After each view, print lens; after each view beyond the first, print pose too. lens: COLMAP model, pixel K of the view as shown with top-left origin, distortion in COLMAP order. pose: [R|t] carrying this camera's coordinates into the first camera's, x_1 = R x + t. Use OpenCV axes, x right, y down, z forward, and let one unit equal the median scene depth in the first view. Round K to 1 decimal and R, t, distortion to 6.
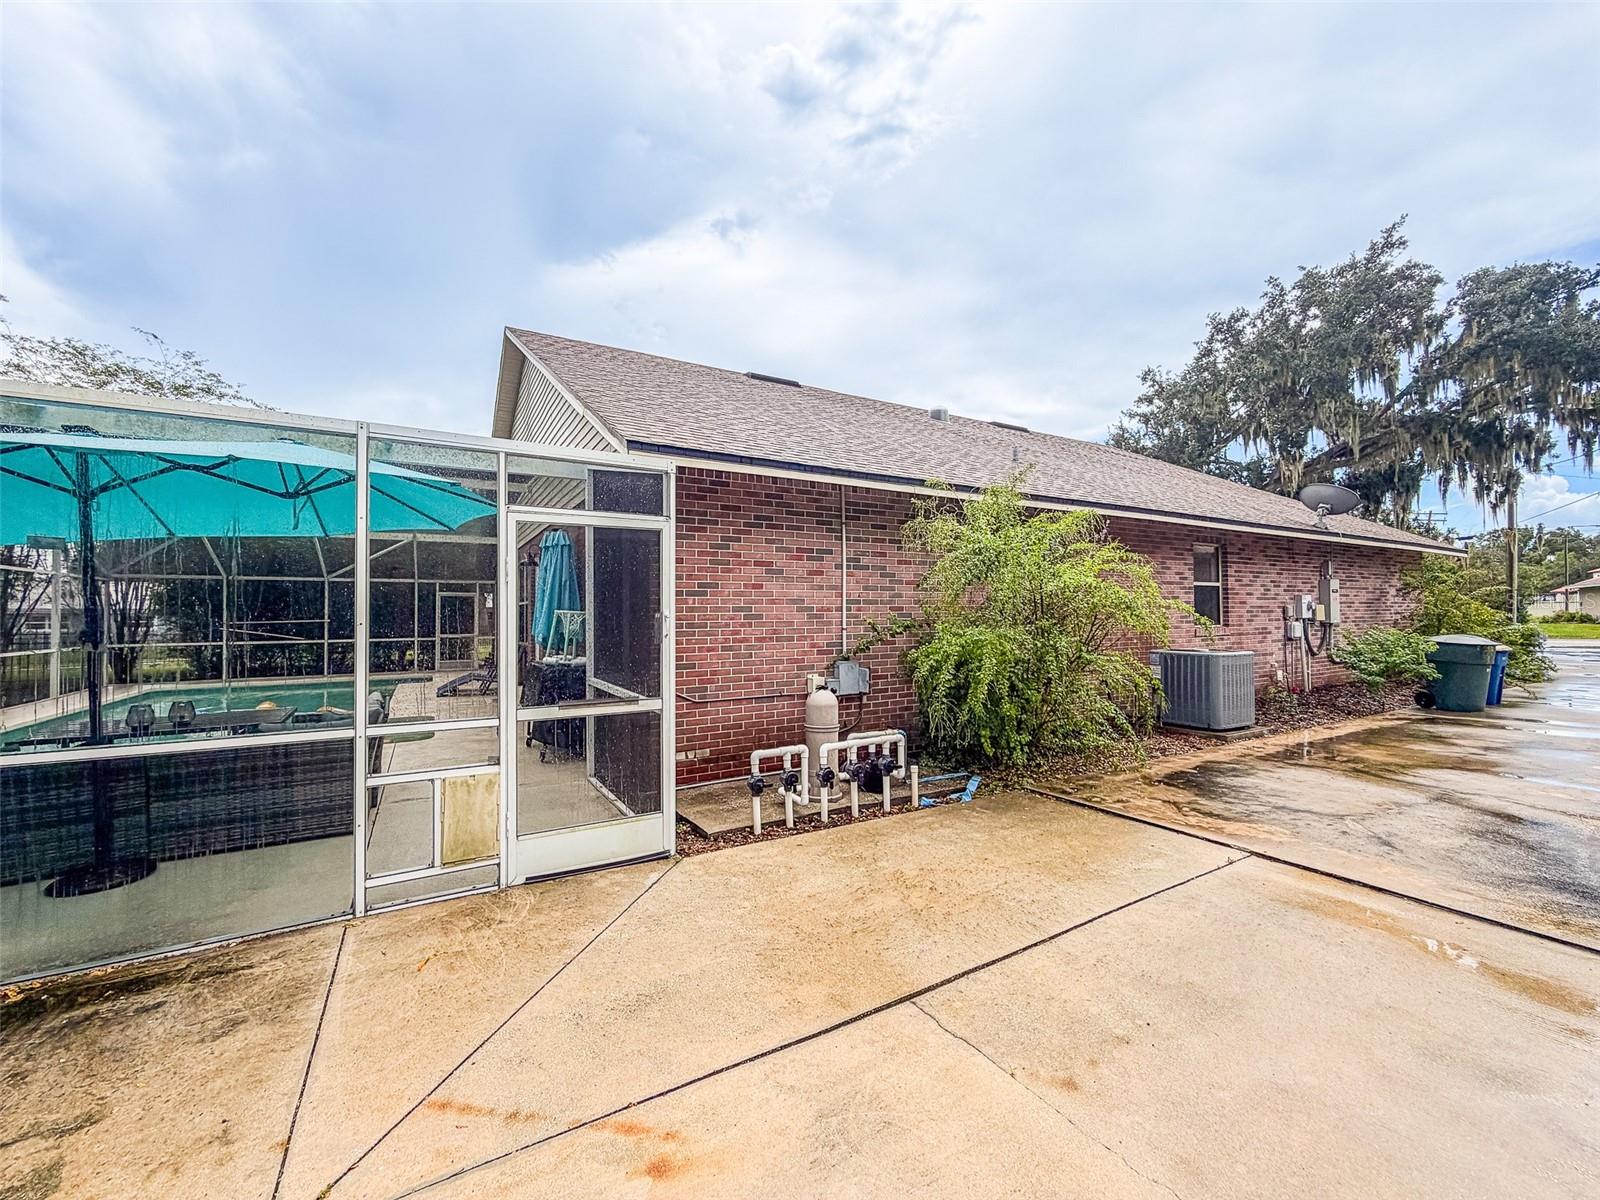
lens RADIAL K [[642.4, 0, 784.2], [0, 642.4, 611.6], [0, 0, 1]] dist [0.002600, -0.000807]
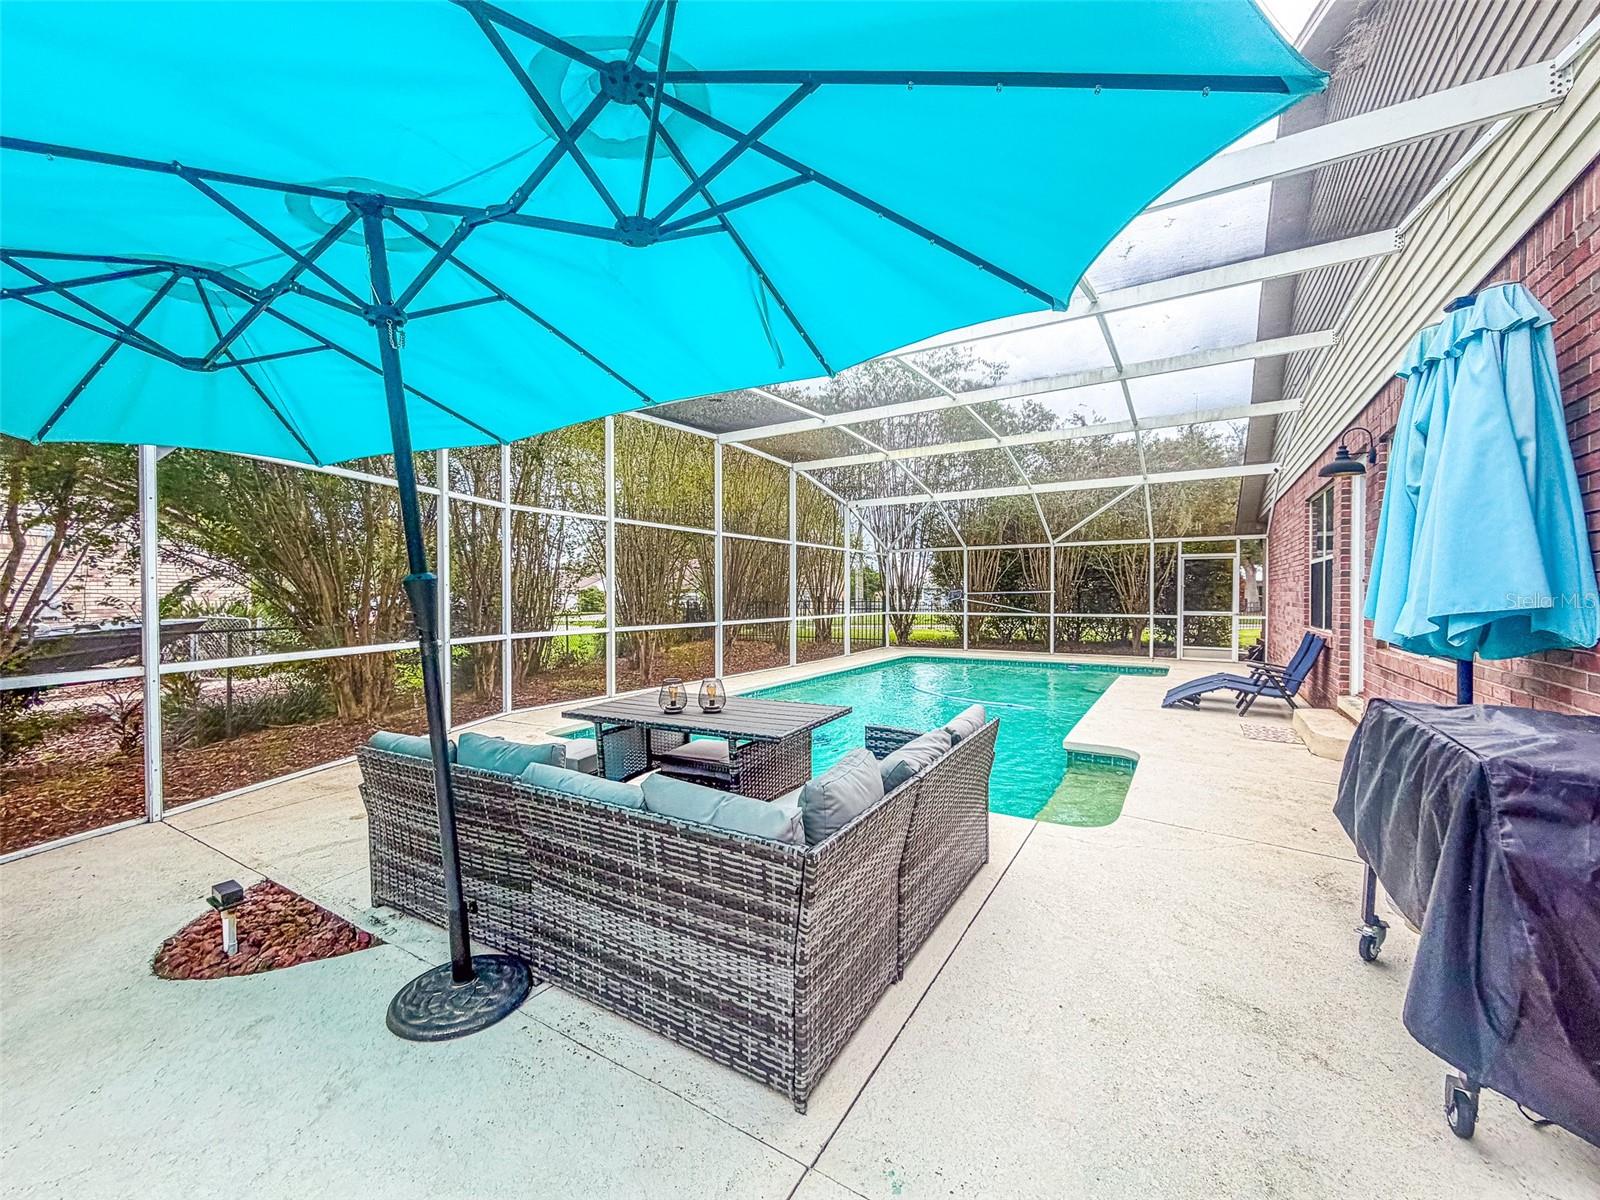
lens RADIAL K [[642.4, 0, 794.5], [0, 642.4, 605.1], [0, 0, 1]] dist [0.002600, -0.000807]
pose [[0.482148, 0.015950, -0.875944, -0.097378], [0.006322, 0.999745, 0.021684, 0.010618], [0.876067, -0.015993, 0.481924, 0.245045]]
